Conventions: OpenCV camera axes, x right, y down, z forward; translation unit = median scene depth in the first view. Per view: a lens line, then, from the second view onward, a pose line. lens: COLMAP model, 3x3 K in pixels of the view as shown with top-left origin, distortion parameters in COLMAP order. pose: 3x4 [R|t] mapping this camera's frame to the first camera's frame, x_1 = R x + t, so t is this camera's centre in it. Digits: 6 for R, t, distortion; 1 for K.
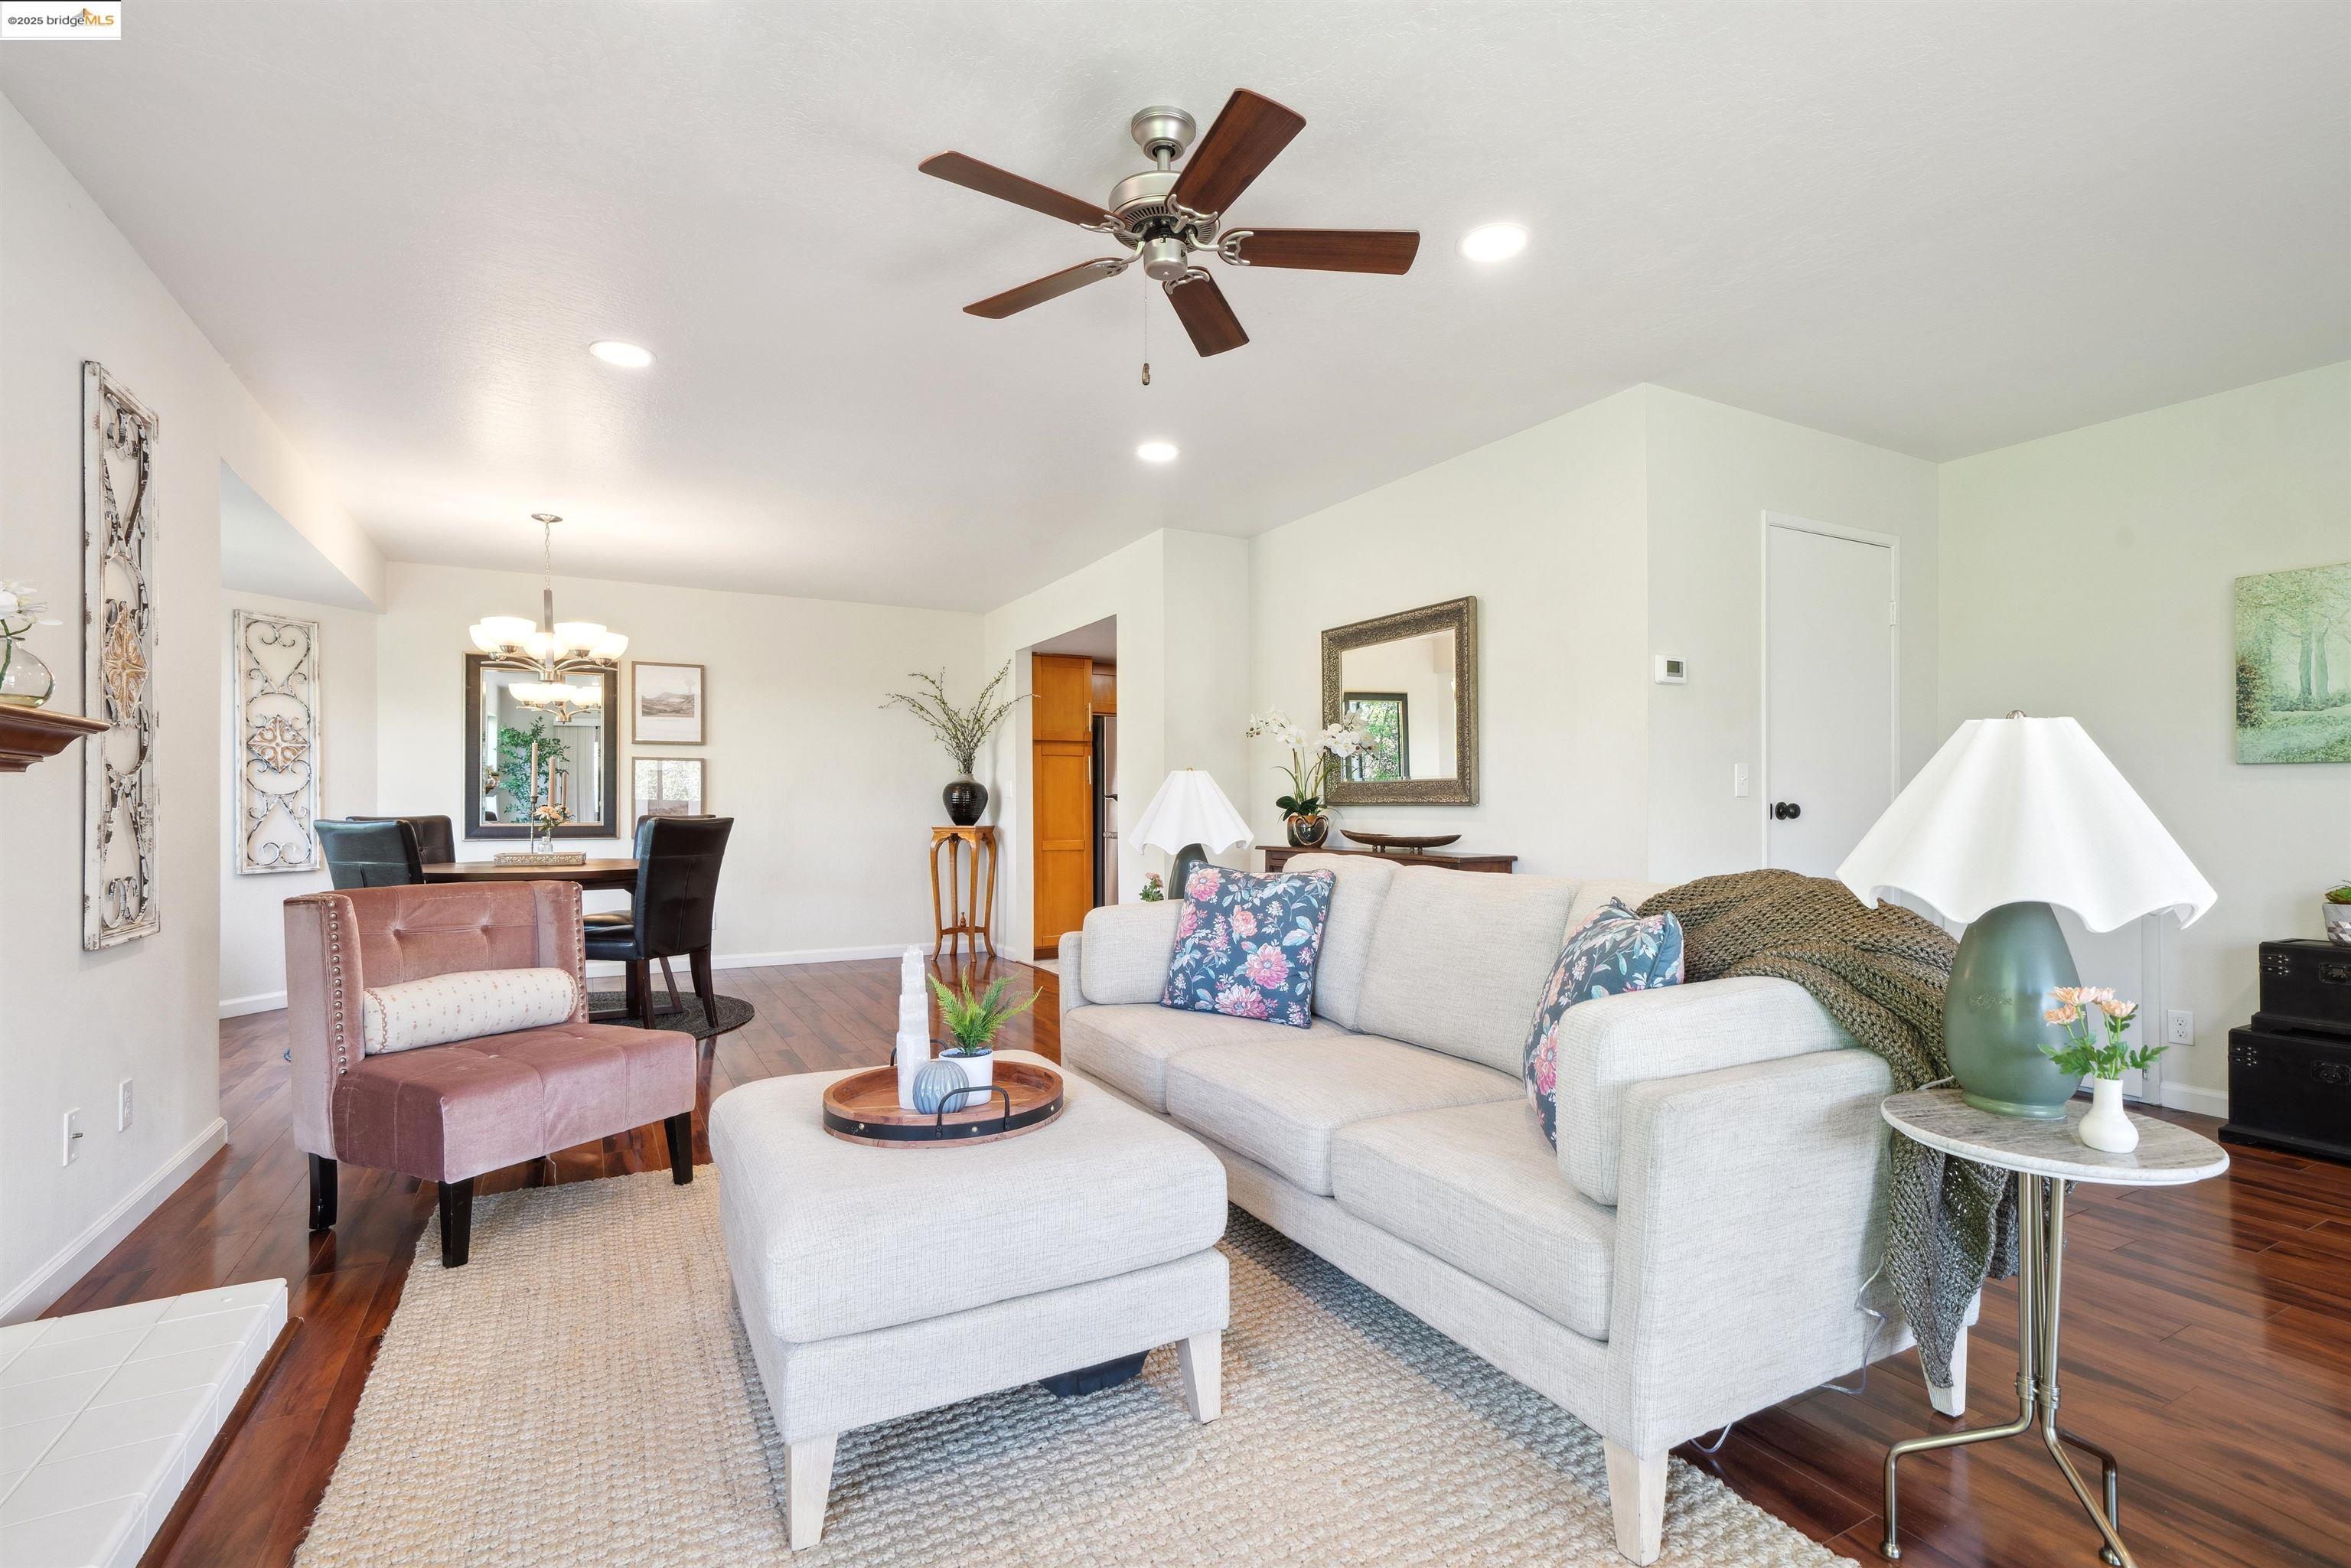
lens RADIAL K [[1072.3, 0, 1184.5], [0, 1072.3, 796.3], [0, 0, 1]] dist [0.007411, 0.000321]
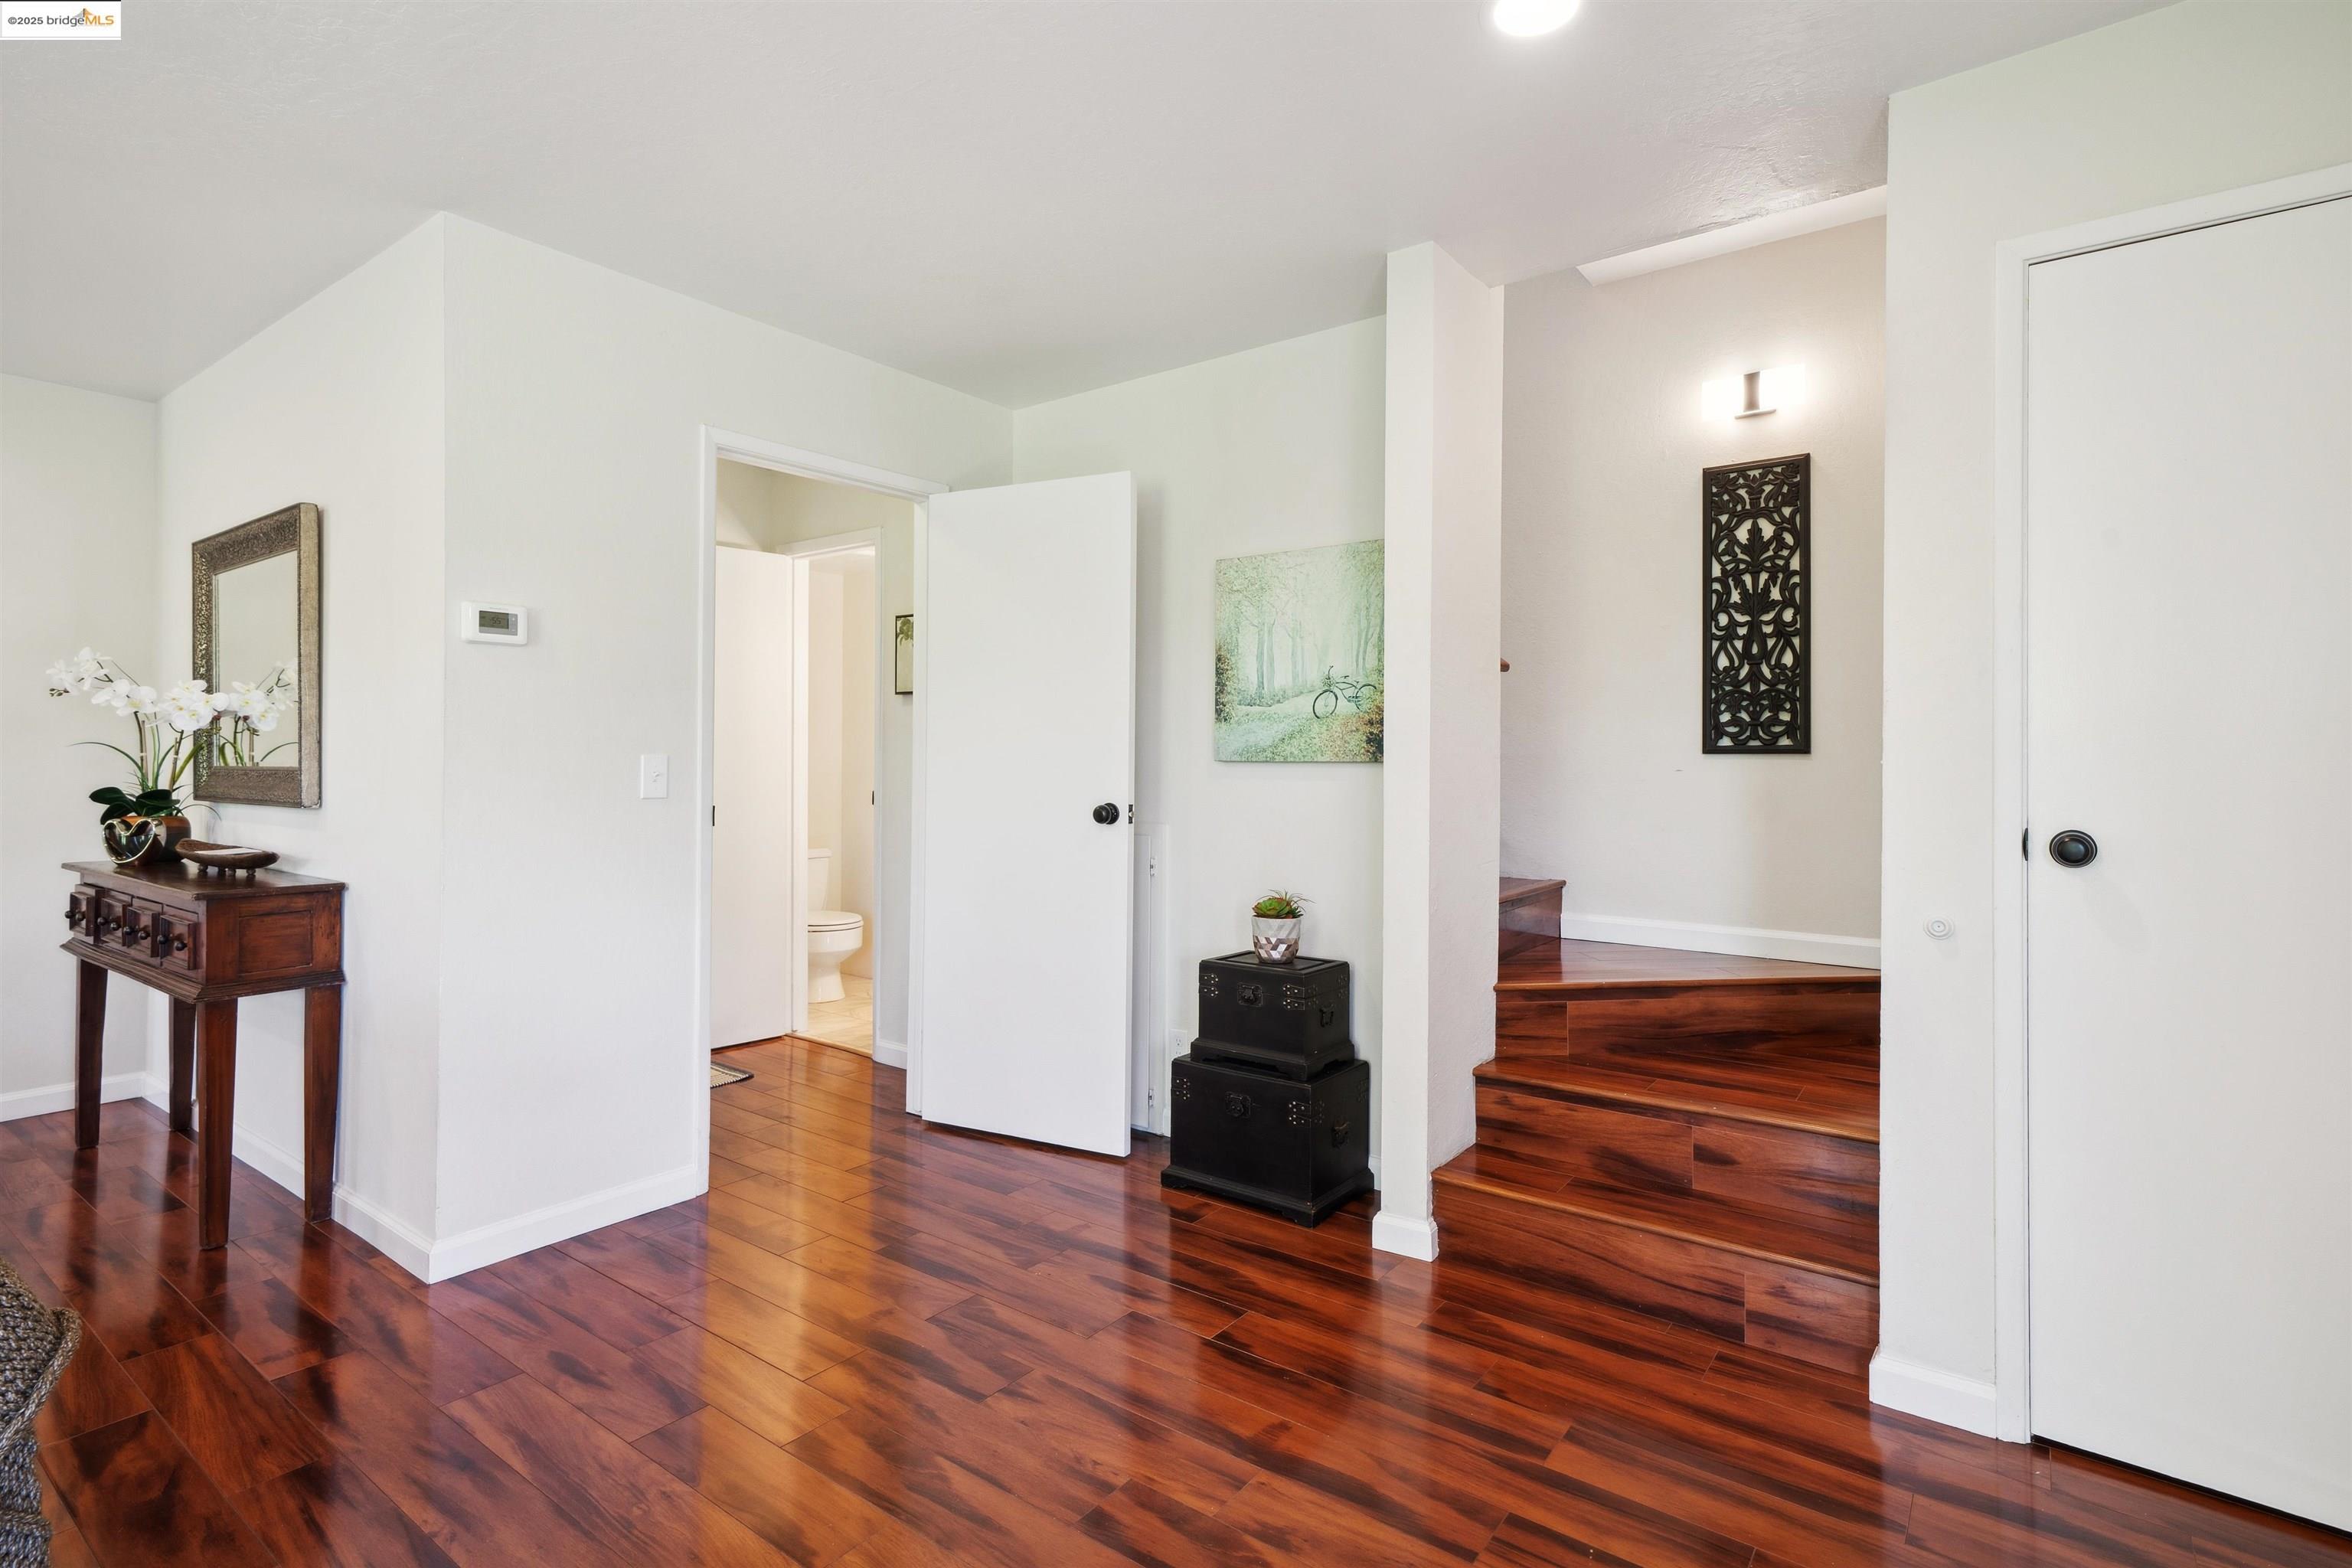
lens RADIAL K [[1131.7, 0, 1175.3], [0, 1131.7, 743.9], [0, 0, 1]] dist [-0.000118, 0.000228]
pose [[0.912886, 0.012682, 0.408018, 0.556300], [-0.008559, 0.999892, -0.011928, -0.033416], [-0.408125, 0.007397, 0.912896, 0.133538]]
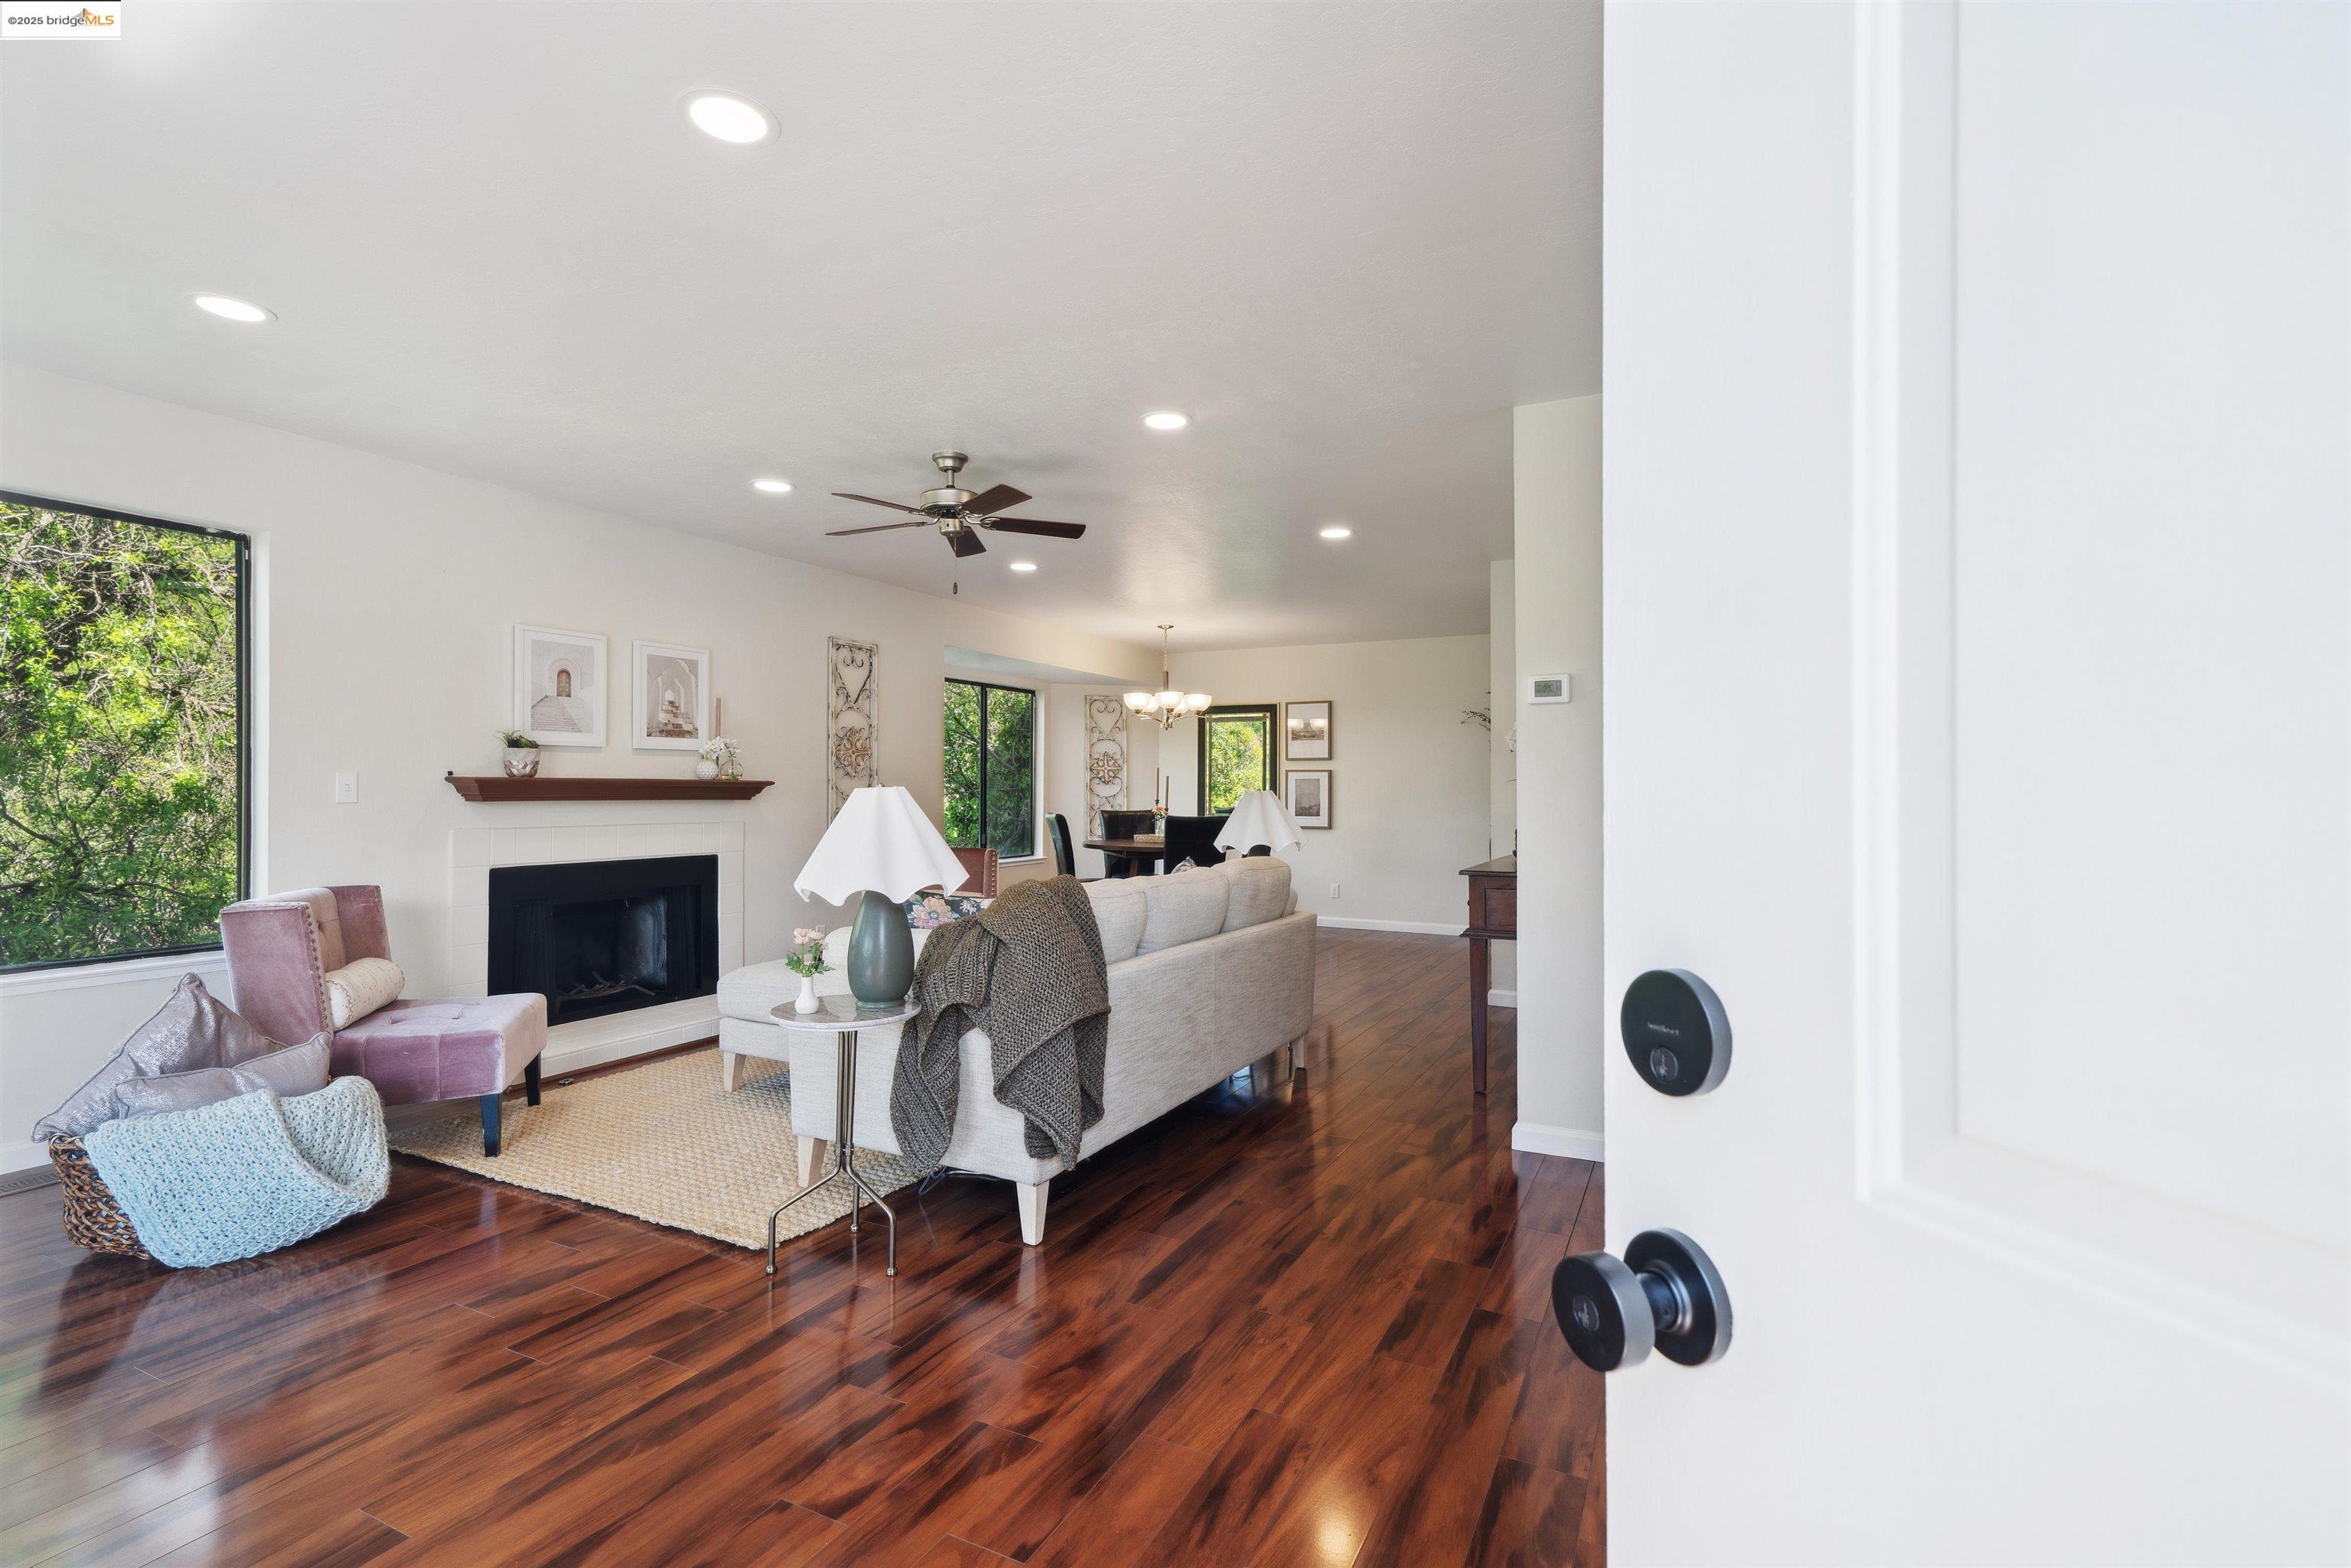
lens RADIAL K [[1066.1, 0, 1175.5], [0, 1066.1, 784.0], [0, 0, 1]] dist [0.000209, 0.000057]
pose [[0.558258, -0.000984, -0.829667, 1.060493], [0.000558, 1.000000, -0.000811, -0.032092], [0.829667, -0.000010, 0.558258, 0.174883]]
